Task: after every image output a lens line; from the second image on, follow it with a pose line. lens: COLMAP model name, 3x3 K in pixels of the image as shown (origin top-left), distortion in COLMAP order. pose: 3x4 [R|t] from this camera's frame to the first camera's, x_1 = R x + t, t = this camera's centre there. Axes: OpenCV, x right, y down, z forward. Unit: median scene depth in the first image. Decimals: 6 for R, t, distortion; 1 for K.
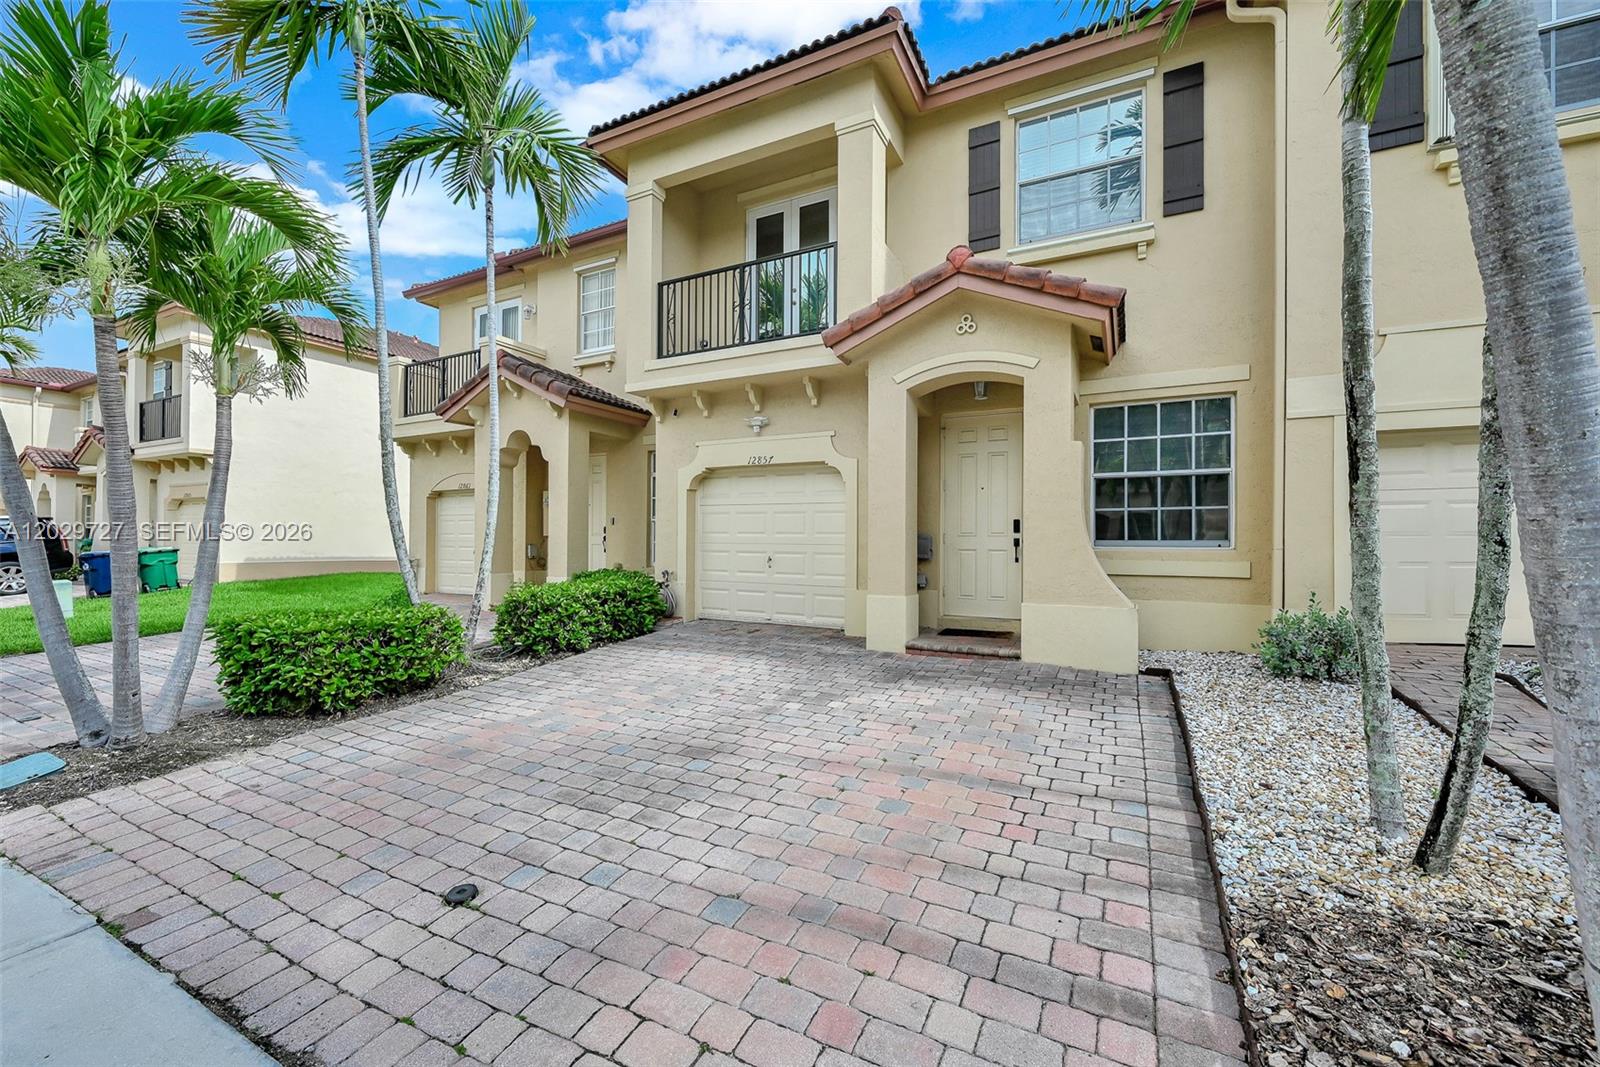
lens RADIAL K [[647.2, 0, 800.8], [0, 647.2, 531.0], [0, 0, 1]] dist [-0.001228, -0.000035]
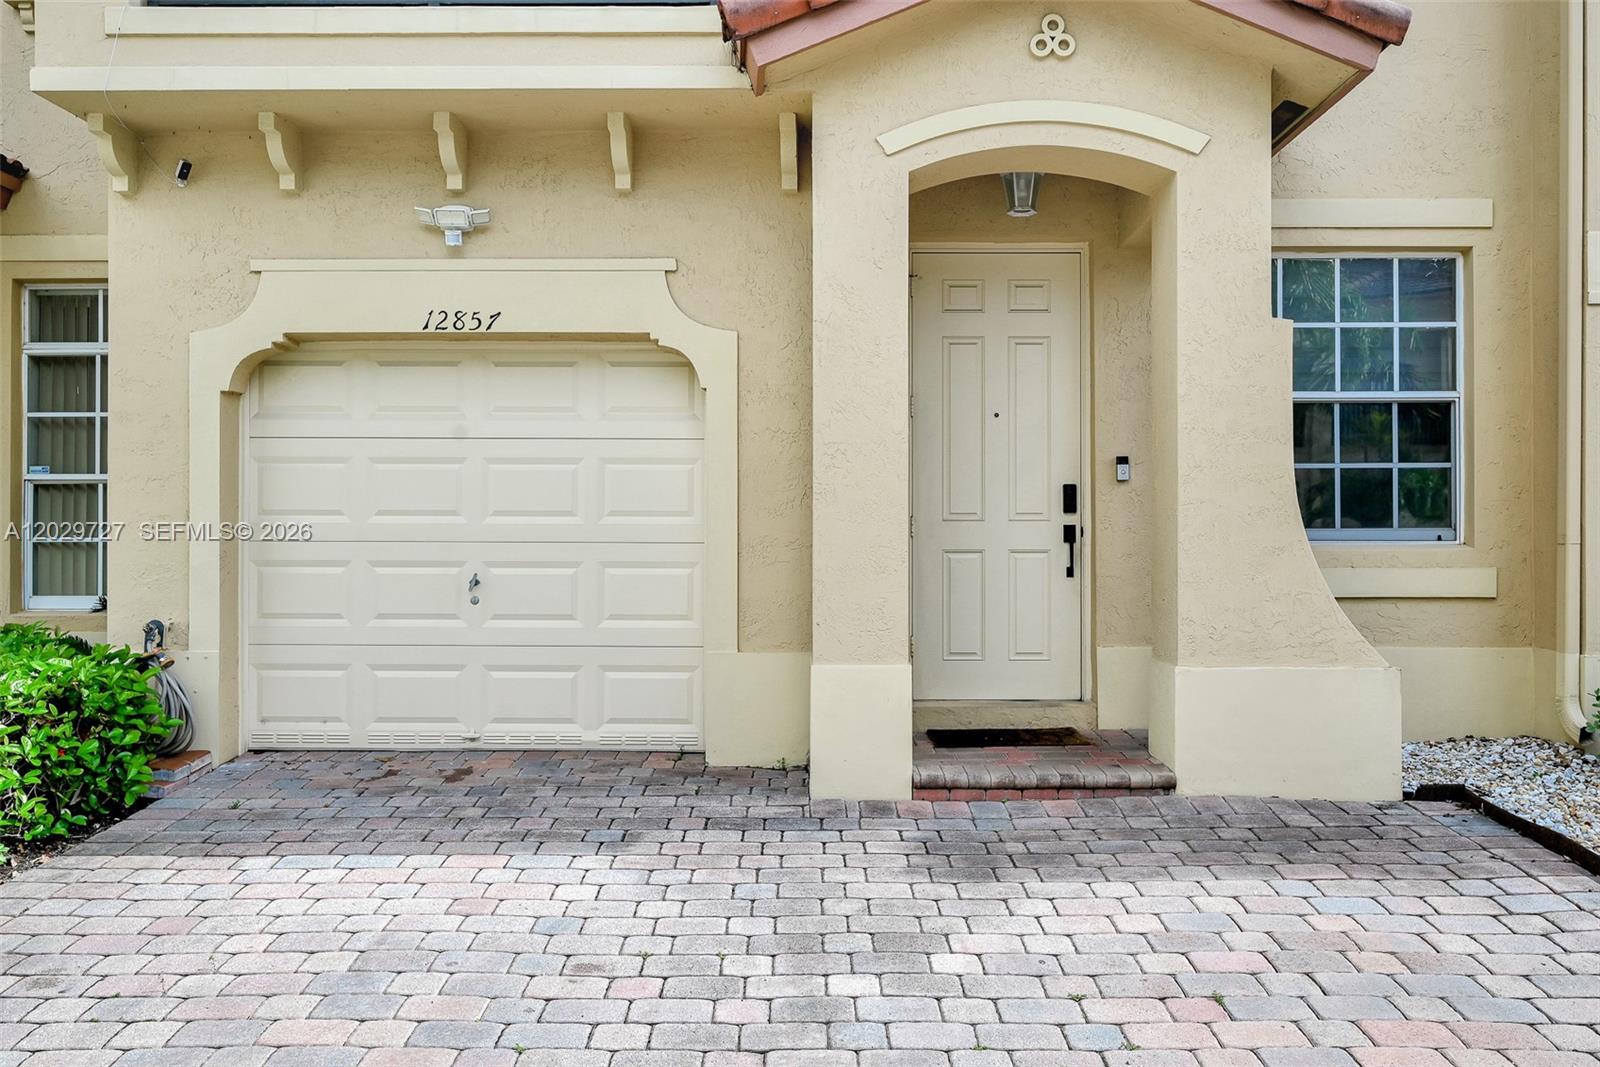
lens RADIAL K [[1314.5, 0, 826.2], [0, 1314.5, 527.3], [0, 0, 1]] dist [-0.001573, 0.007364]
pose [[0.886371, -0.004444, 0.462954, -0.275442], [-0.001701, 0.999916, 0.012854, 0.000914], [-0.462972, -0.012181, 0.886289, 0.261816]]
